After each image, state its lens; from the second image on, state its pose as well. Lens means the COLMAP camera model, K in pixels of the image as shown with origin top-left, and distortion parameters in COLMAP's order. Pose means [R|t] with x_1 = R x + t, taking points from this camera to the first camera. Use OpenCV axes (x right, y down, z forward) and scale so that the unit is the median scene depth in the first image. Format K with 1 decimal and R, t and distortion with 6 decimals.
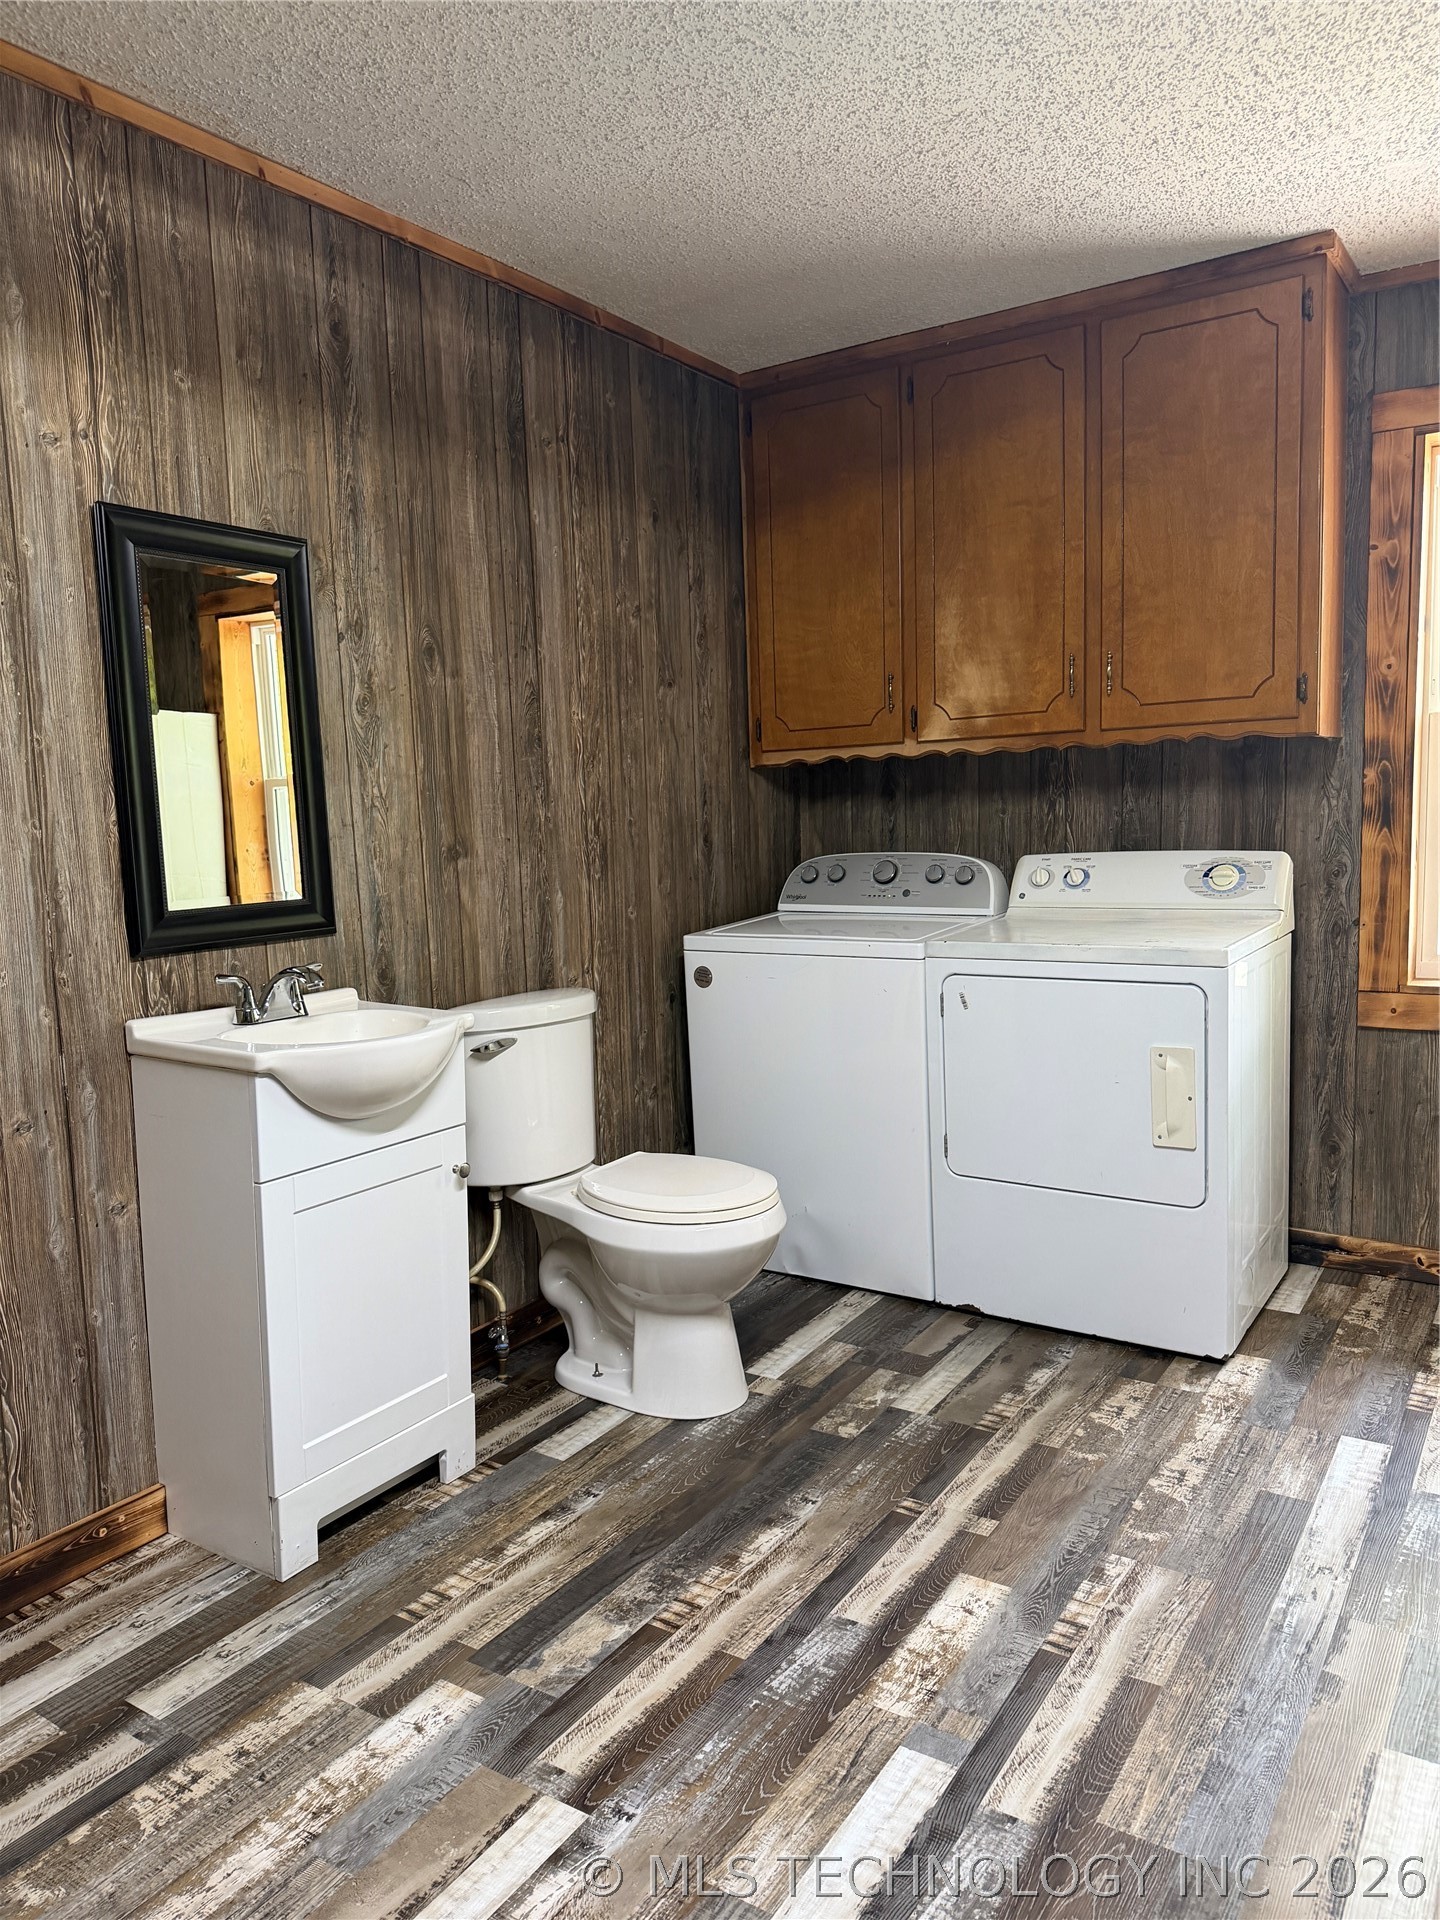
lens RADIAL K [[1346.0, 0, 726.2], [0, 1346.0, 966.2], [0, 0, 1]] dist [0.042381, -0.056493]
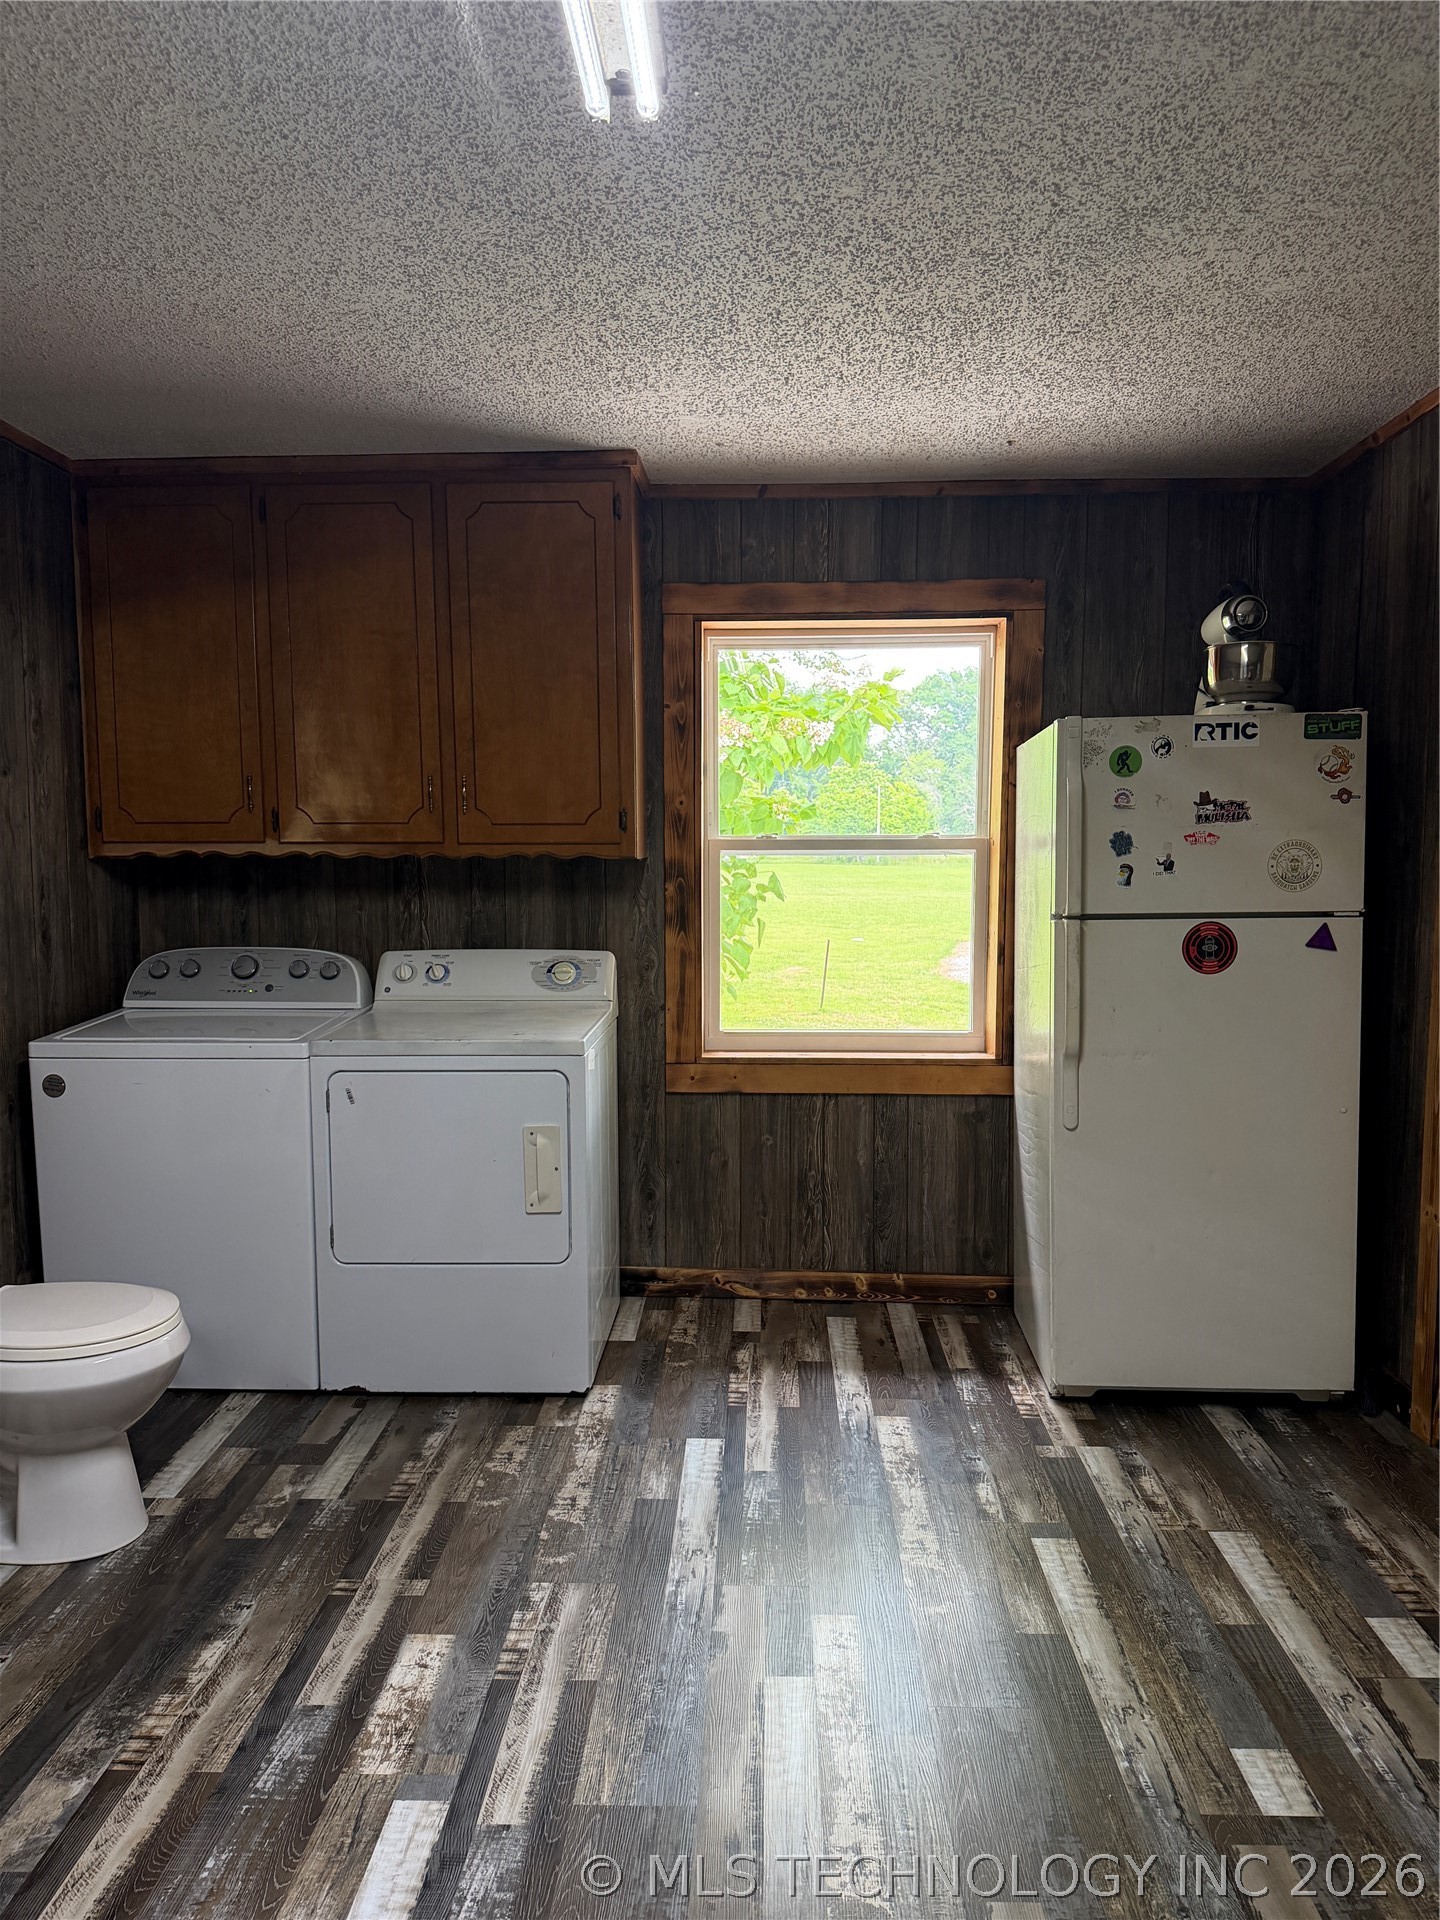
lens RADIAL K [[1346.0, 0, 725.4], [0, 1346.0, 950.4], [0, 0, 1]] dist [0.042381, -0.056493]
pose [[0.856303, -0.010393, 0.516370, -0.120190], [0.034213, 0.998743, -0.036634, -0.040616], [-0.515340, 0.049036, 0.855582, -0.071588]]
